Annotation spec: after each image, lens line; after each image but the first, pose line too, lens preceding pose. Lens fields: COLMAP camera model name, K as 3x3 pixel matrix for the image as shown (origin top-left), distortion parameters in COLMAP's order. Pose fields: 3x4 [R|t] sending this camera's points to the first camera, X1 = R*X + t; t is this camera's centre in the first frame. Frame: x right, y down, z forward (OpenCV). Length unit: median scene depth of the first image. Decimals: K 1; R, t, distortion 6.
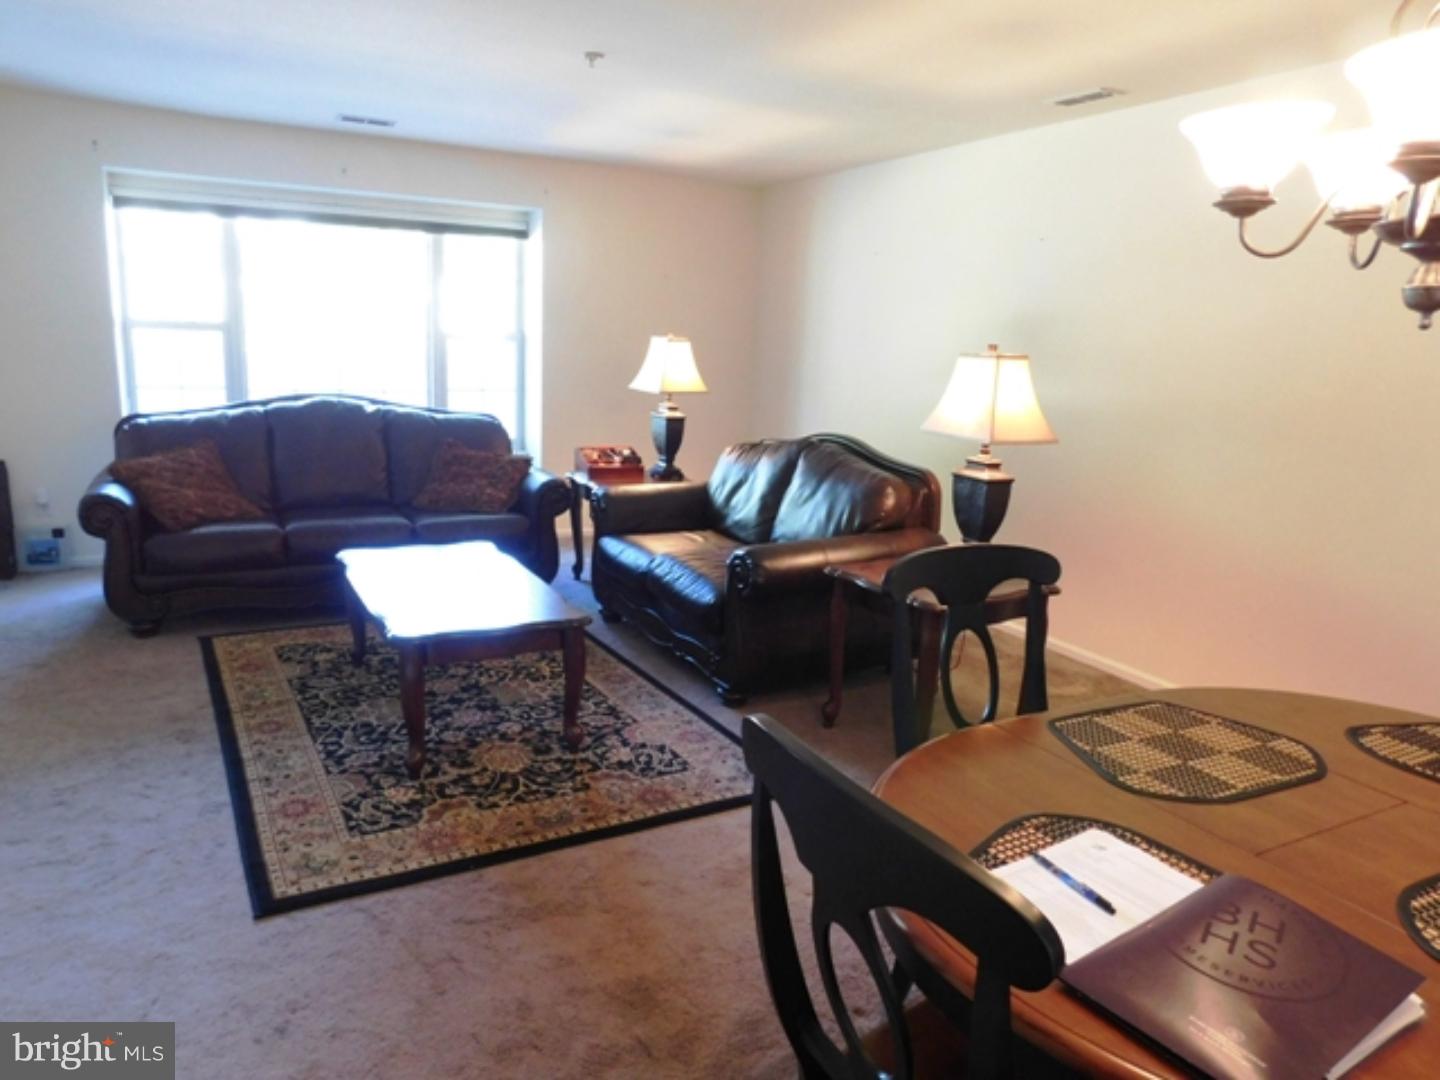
lens RADIAL K [[946.2, 0, 717.0], [0, 946.2, 540.6], [0, 0, 1]] dist [-0.074329, 0.042414]
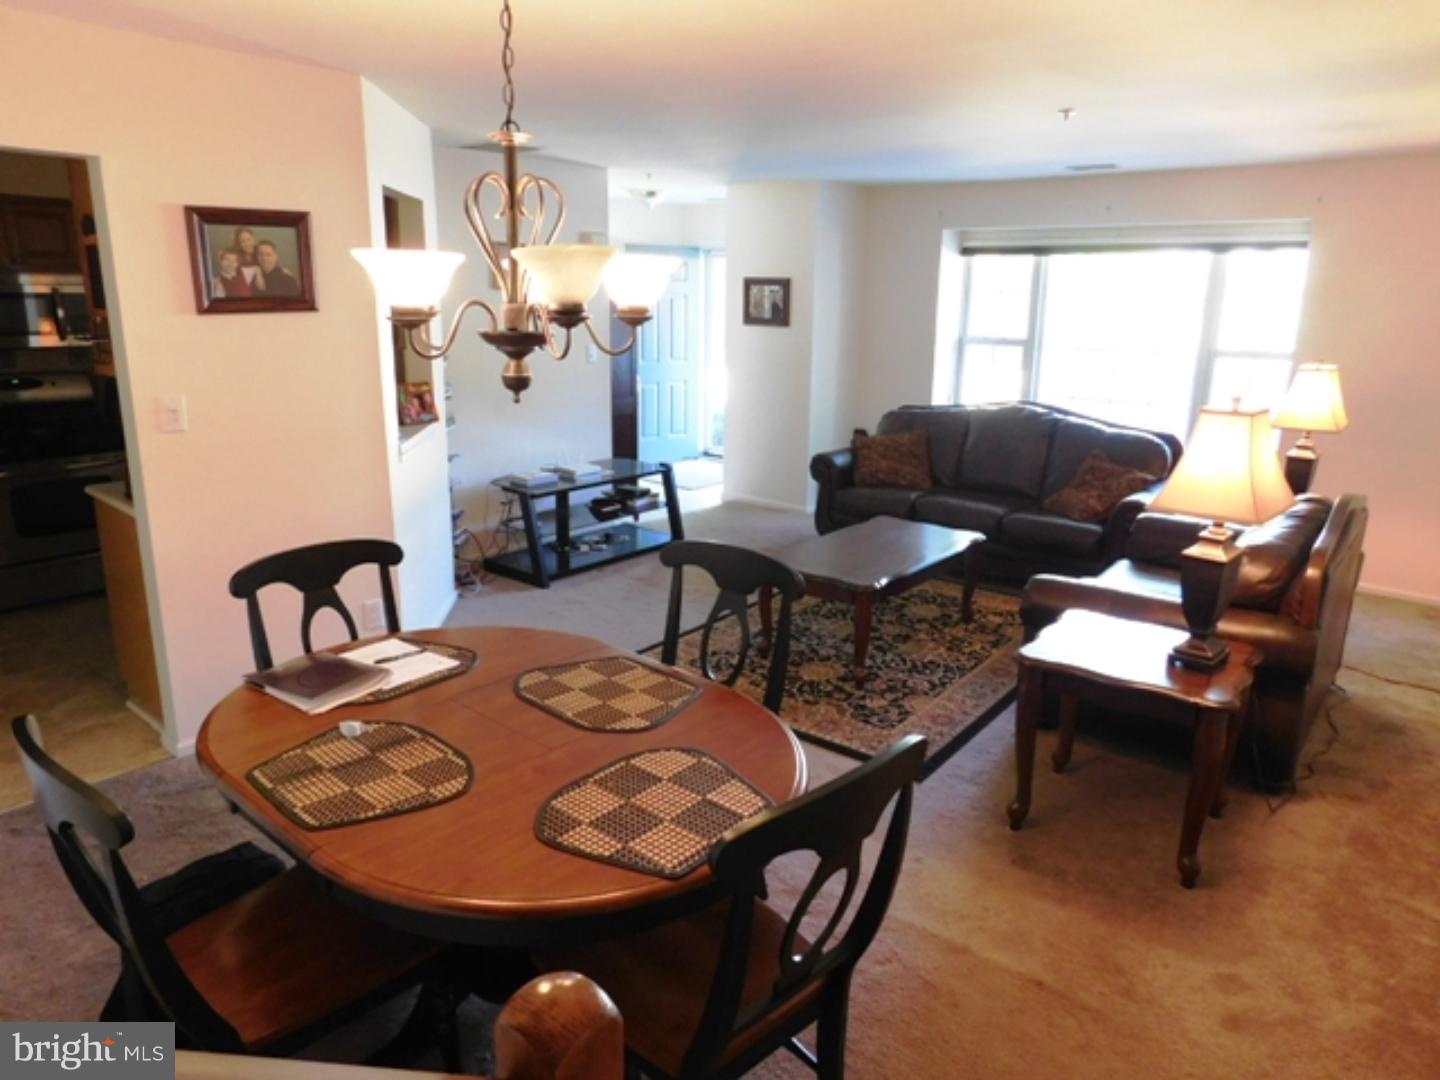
lens RADIAL K [[946.2, 0, 717.0], [0, 946.2, 540.6], [0, 0, 1]] dist [-0.074329, 0.042414]
pose [[0.373900, 0.200704, -0.905493, 0.919253], [-0.193310, 0.971727, 0.135563, -0.112487], [0.907100, 0.124353, 0.402127, 0.282668]]
